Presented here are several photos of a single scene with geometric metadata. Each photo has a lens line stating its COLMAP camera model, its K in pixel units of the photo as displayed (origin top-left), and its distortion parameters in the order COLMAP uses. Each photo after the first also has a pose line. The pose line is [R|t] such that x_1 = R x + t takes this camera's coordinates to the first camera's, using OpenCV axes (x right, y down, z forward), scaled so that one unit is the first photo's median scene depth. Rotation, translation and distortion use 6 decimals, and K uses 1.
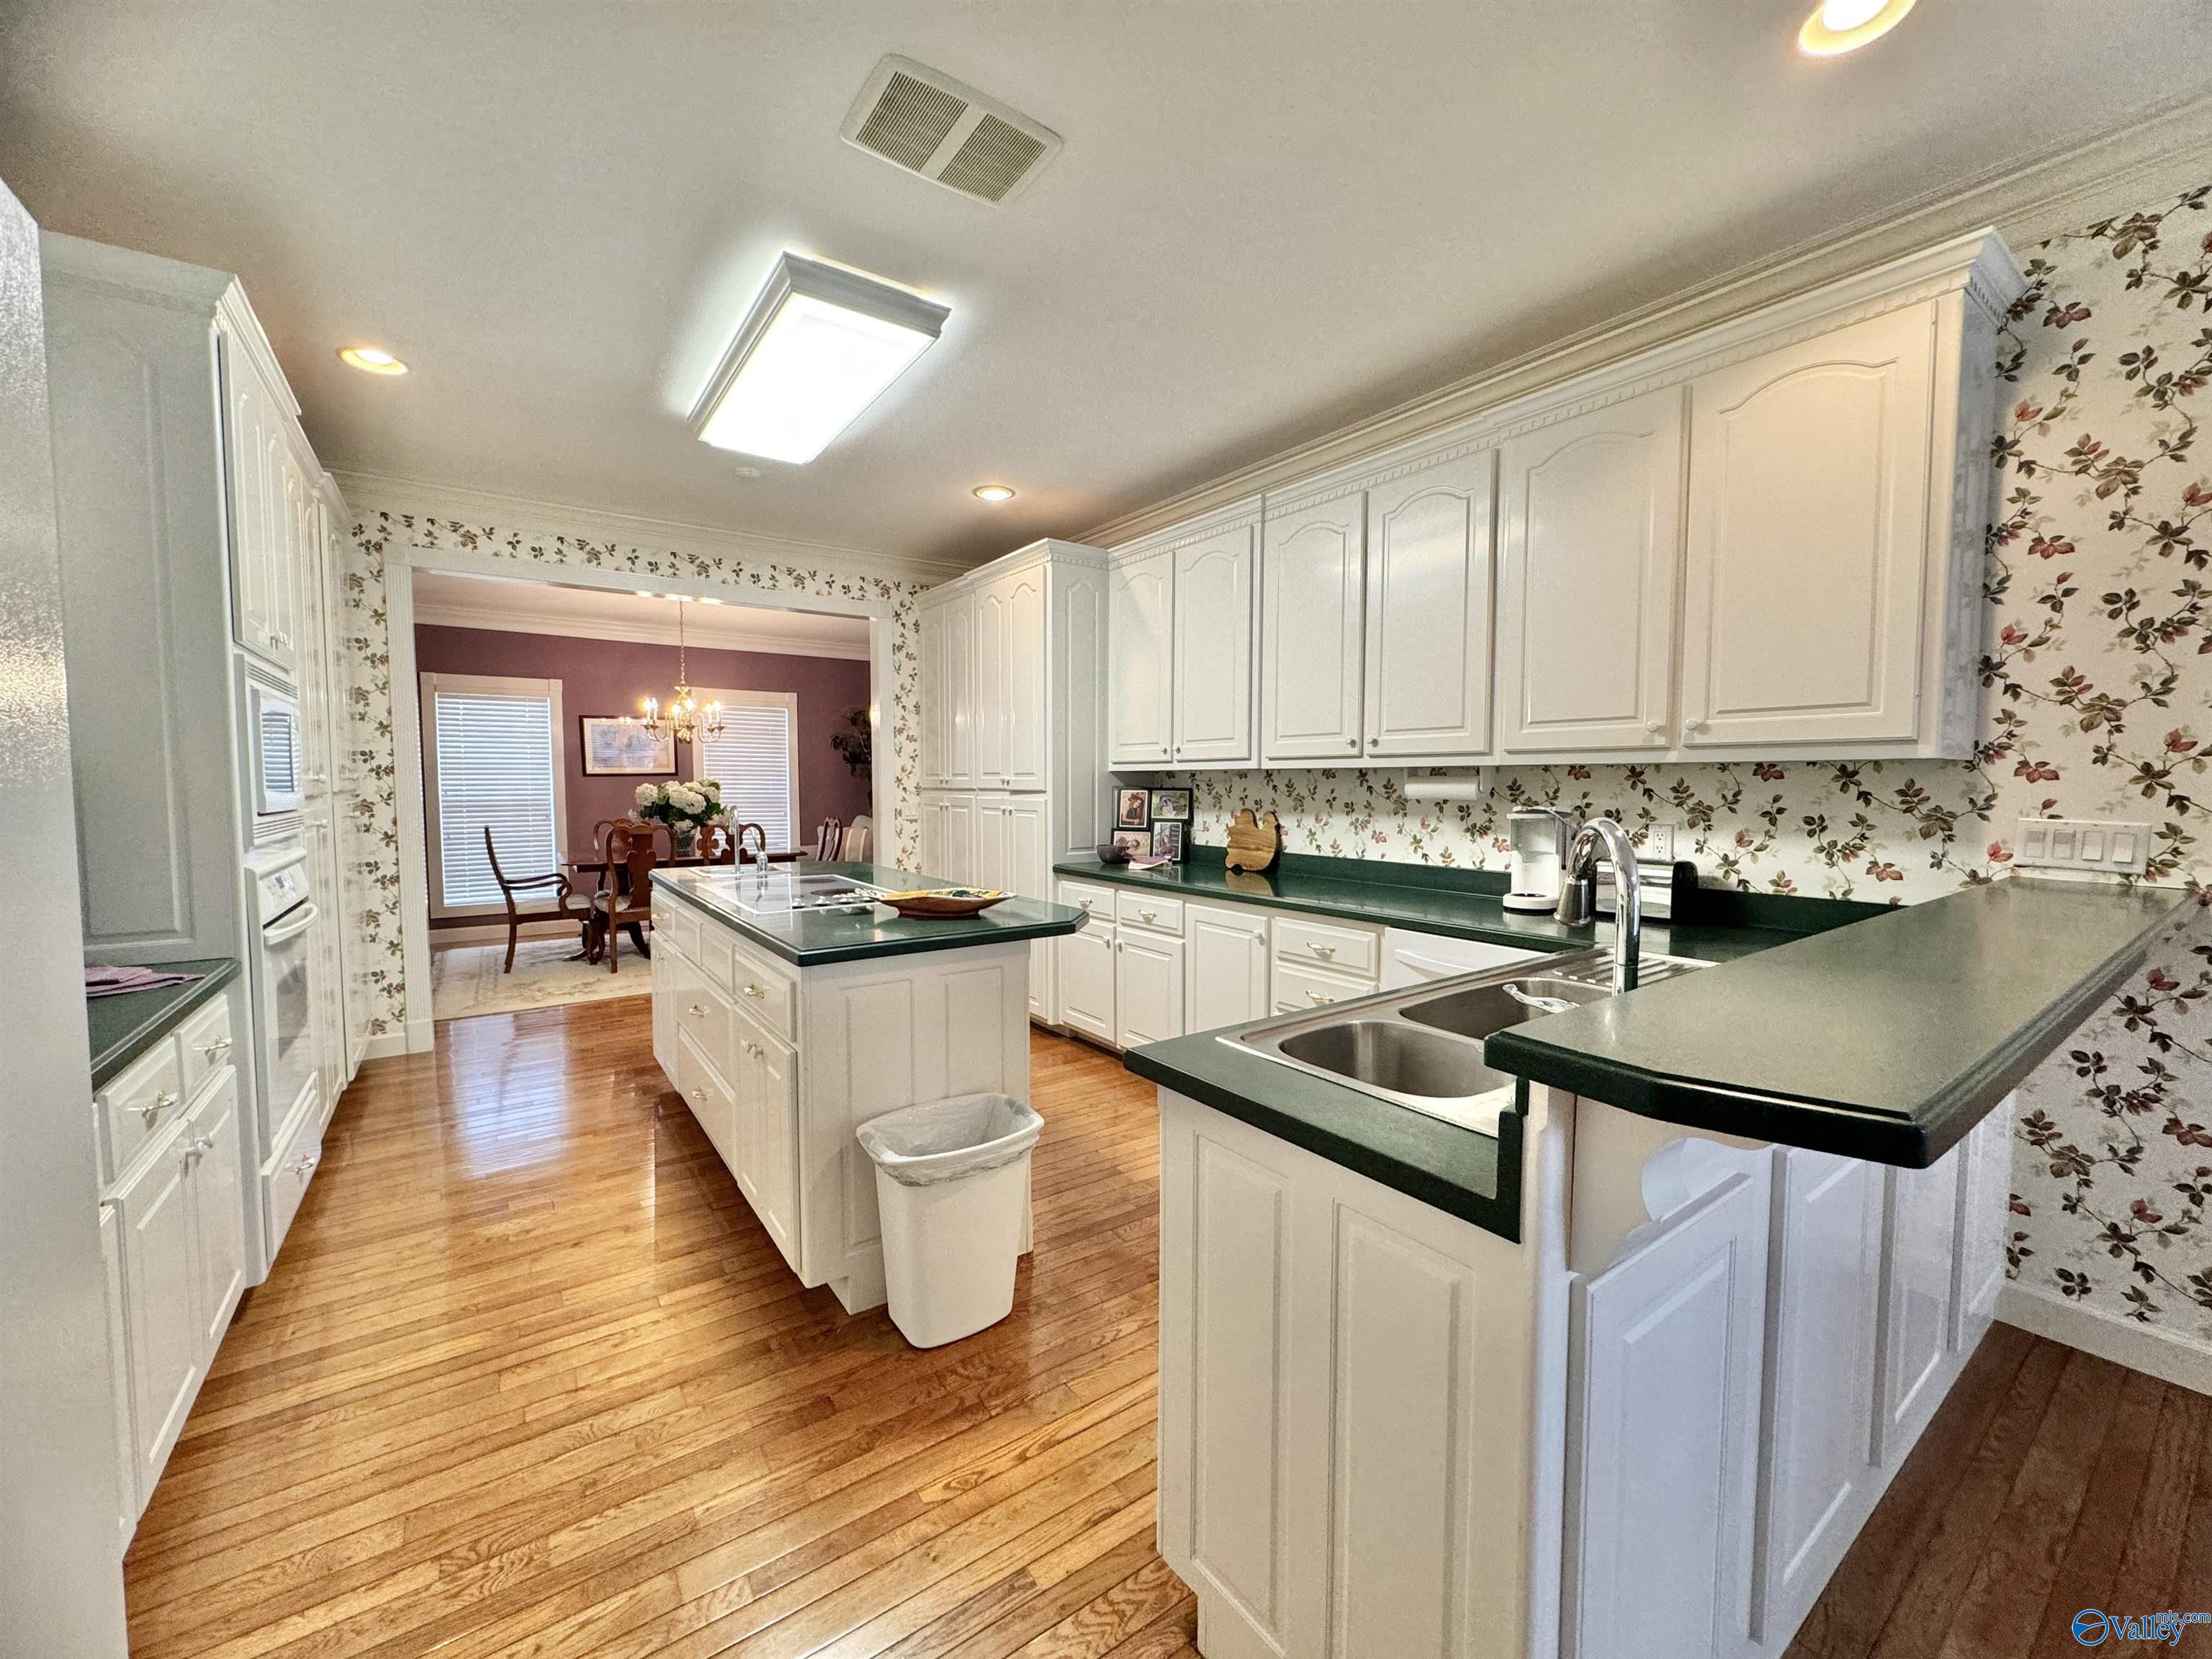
lens RADIAL K [[879.8, 0, 1103.0], [0, 879.8, 829.2], [0, 0, 1]] dist [-0.000260, 0.000127]
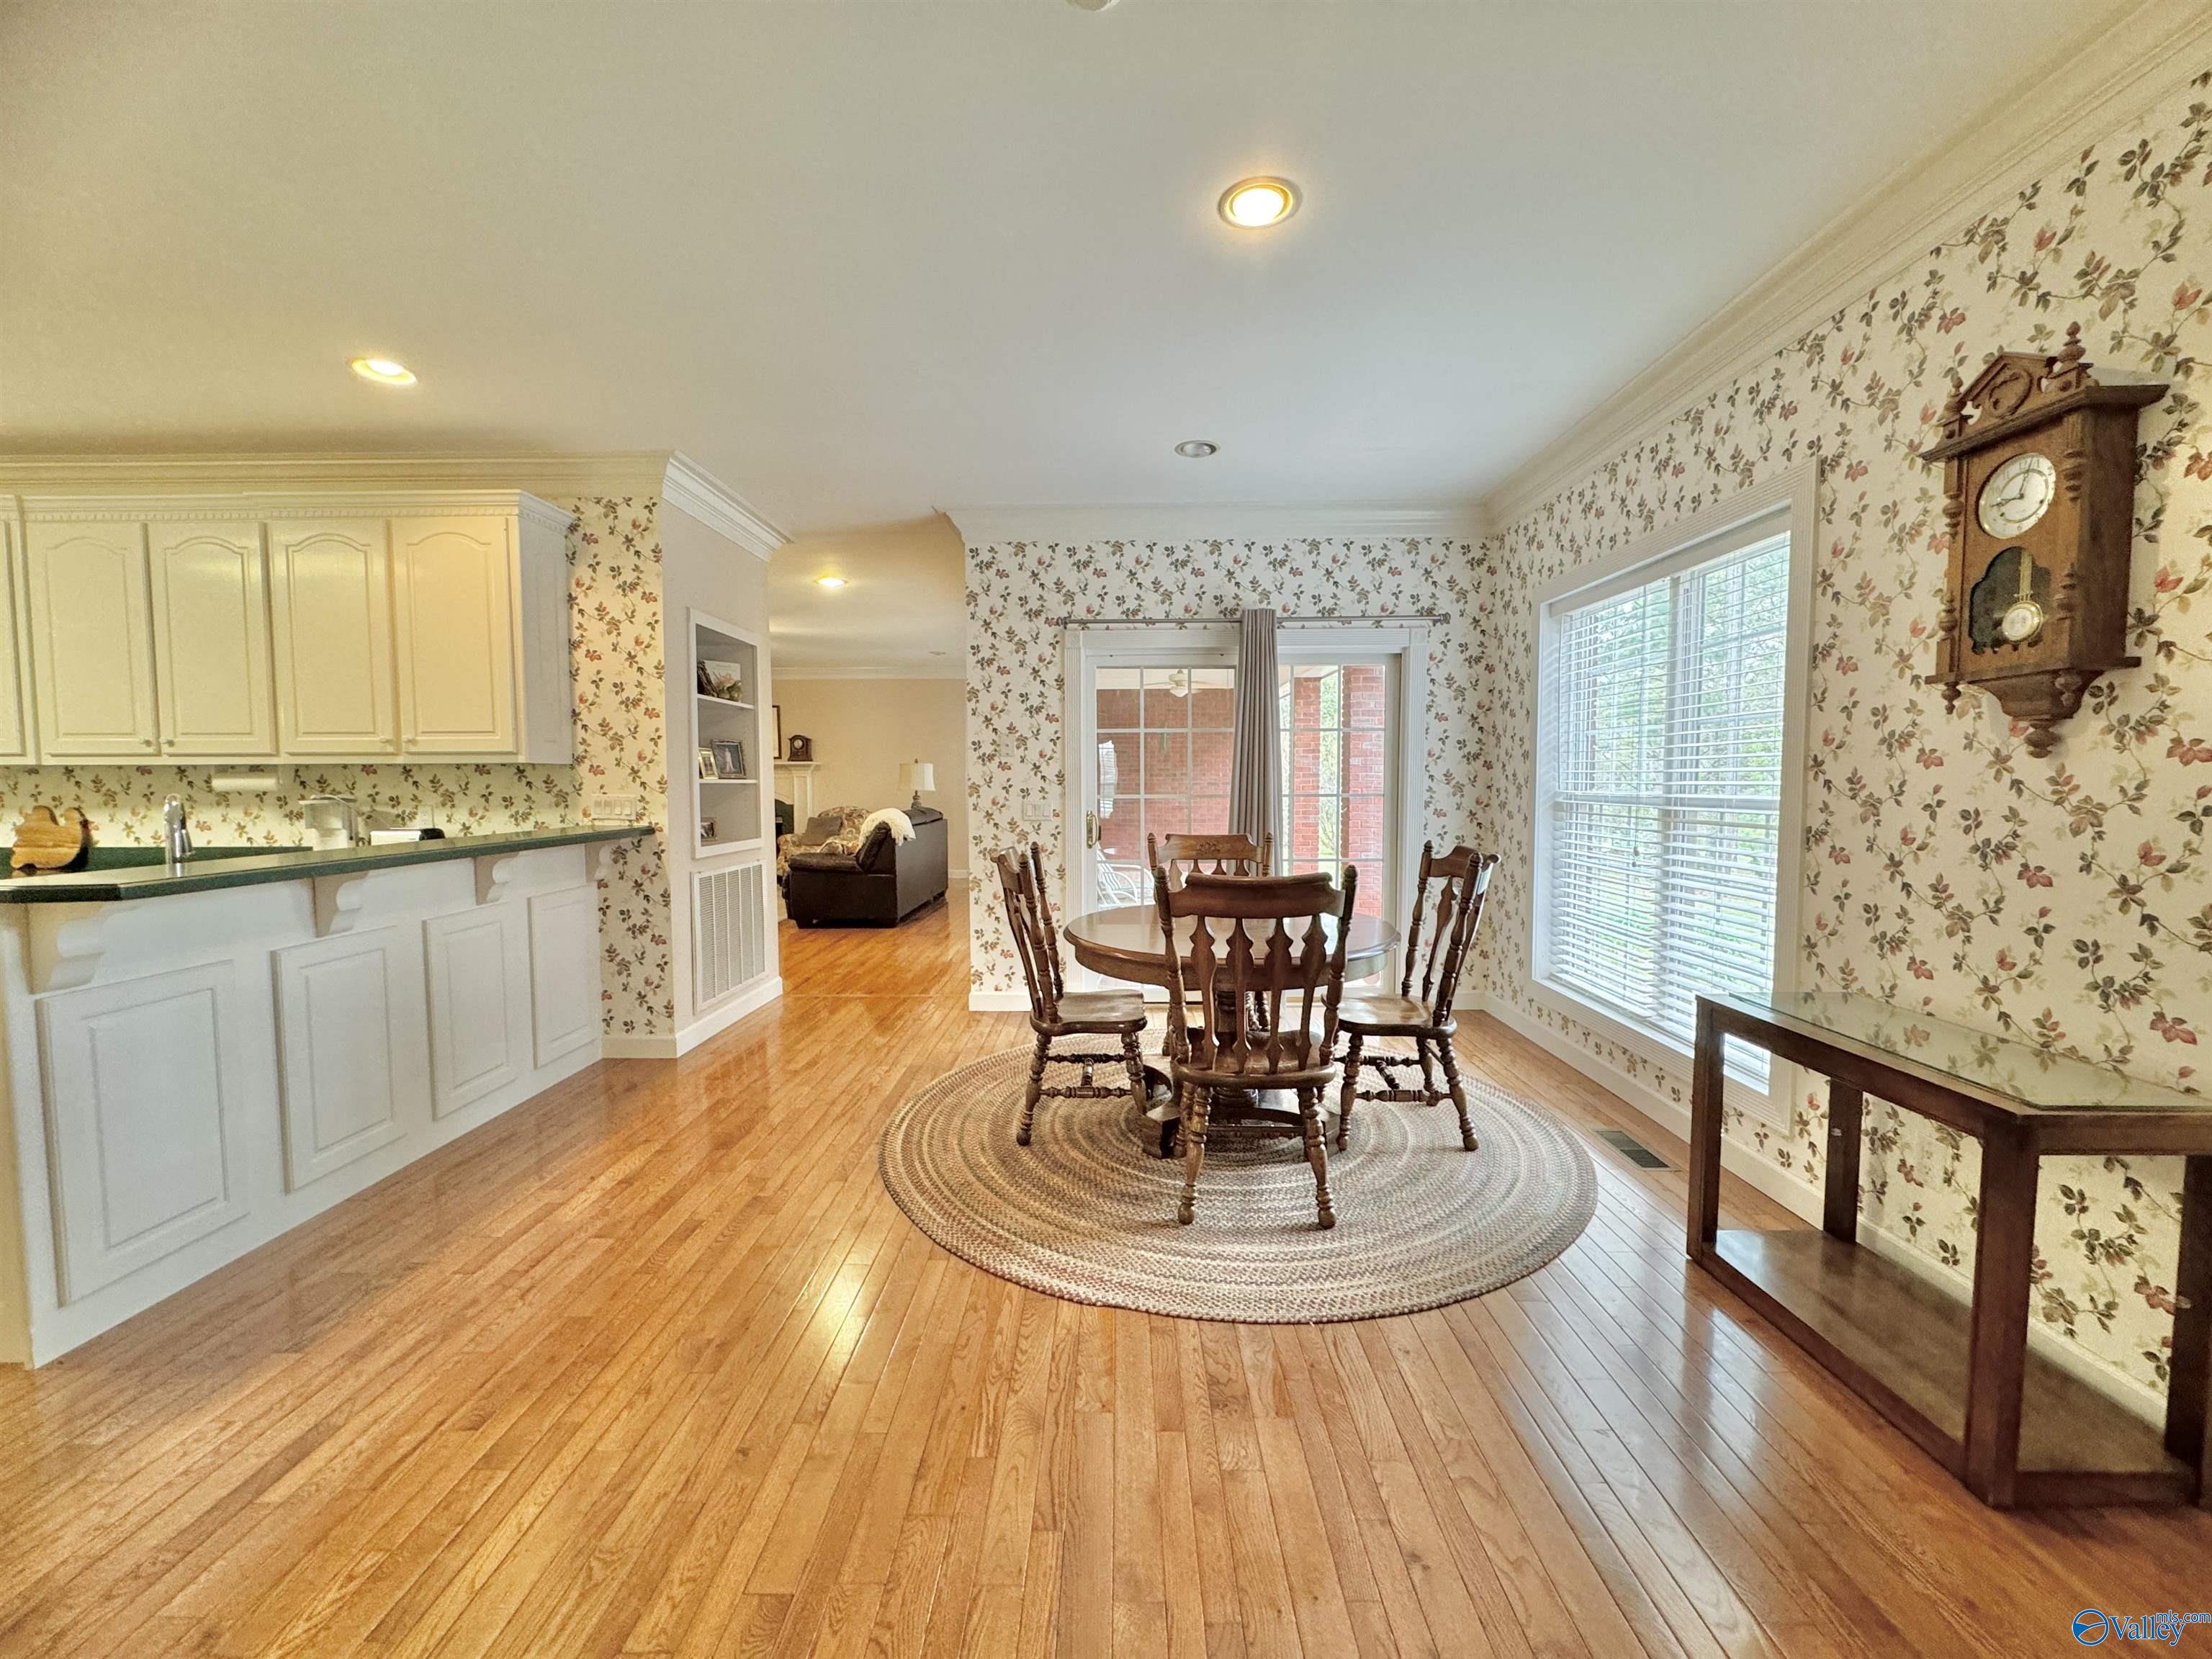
lens RADIAL K [[879.8, 0, 1103.0], [0, 879.8, 829.2], [0, 0, 1]] dist [-0.000260, 0.000127]
pose [[0.593853, -0.049232, 0.803066, 0.138364], [0.047657, 0.998526, 0.025973, 0.058879], [-0.803161, 0.022847, 0.595324, -0.920611]]
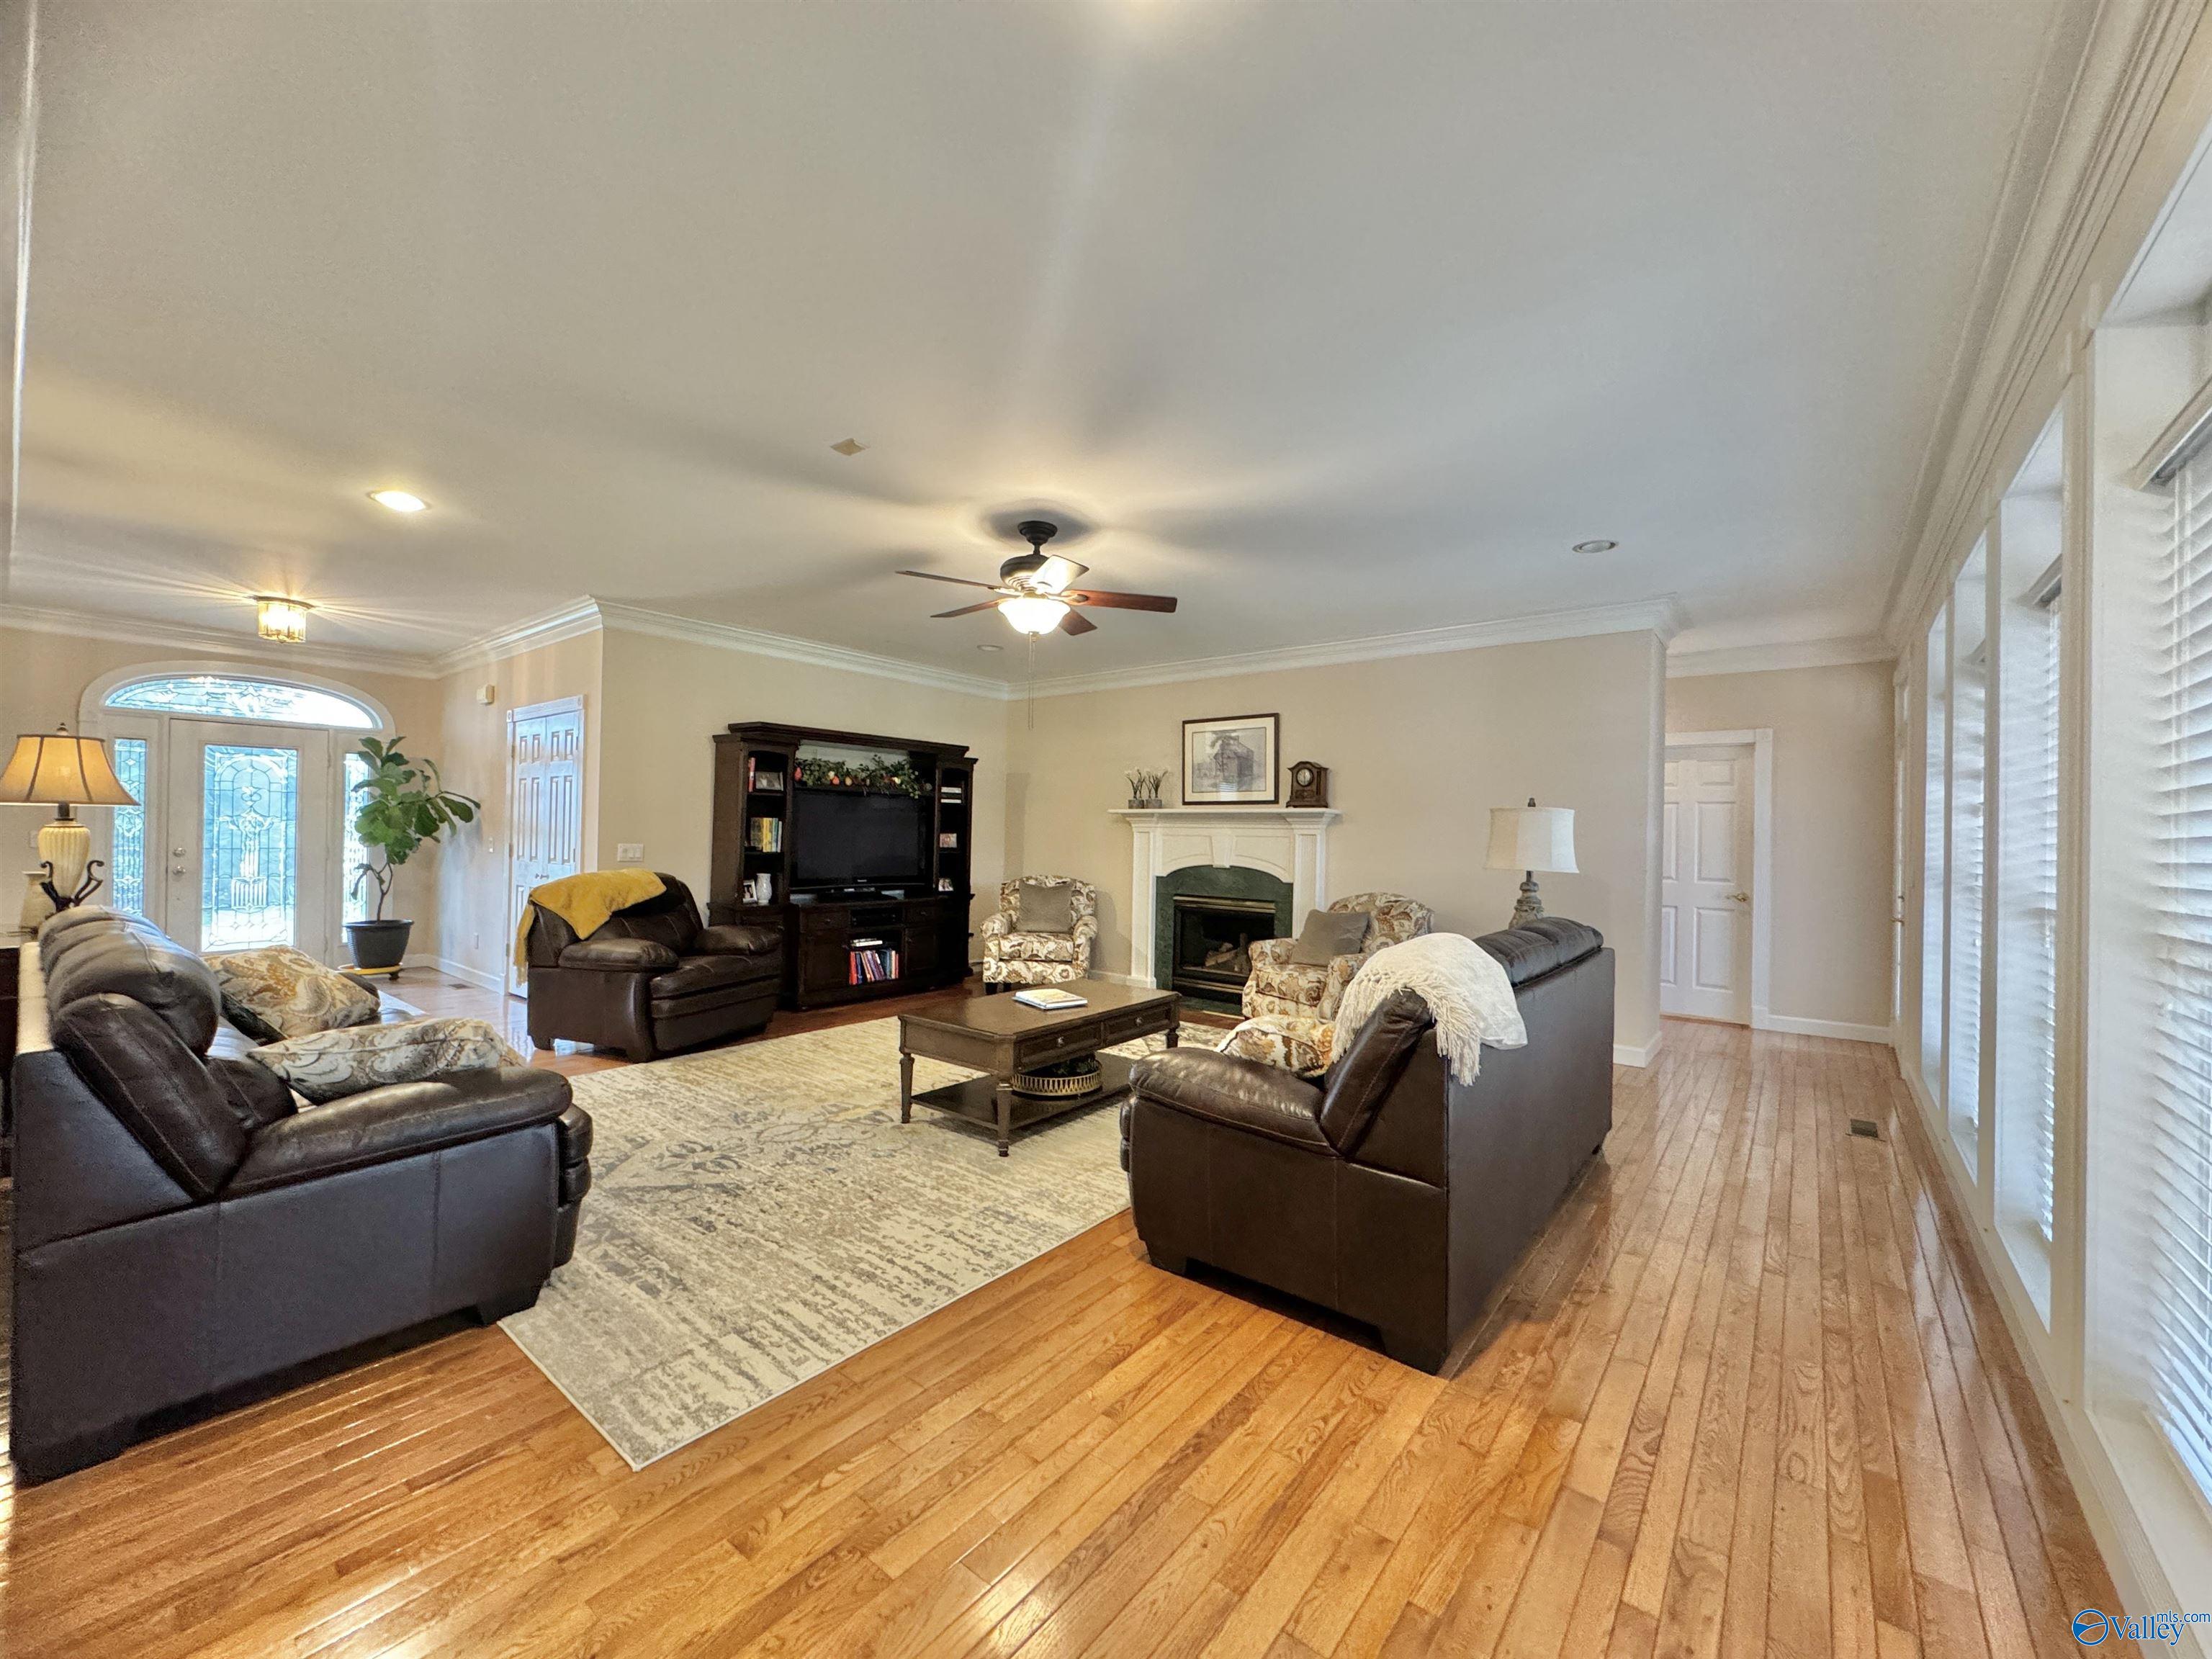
lens RADIAL K [[871.3, 0, 1106.0], [0, 871.3, 829.5], [0, 0, 1]] dist [0.000691, 0.000141]
pose [[0.960339, 0.022371, 0.277937, 1.662660], [-0.006438, 0.998290, -0.058106, -0.034596], [-0.278762, 0.054012, 0.958840, 0.822897]]
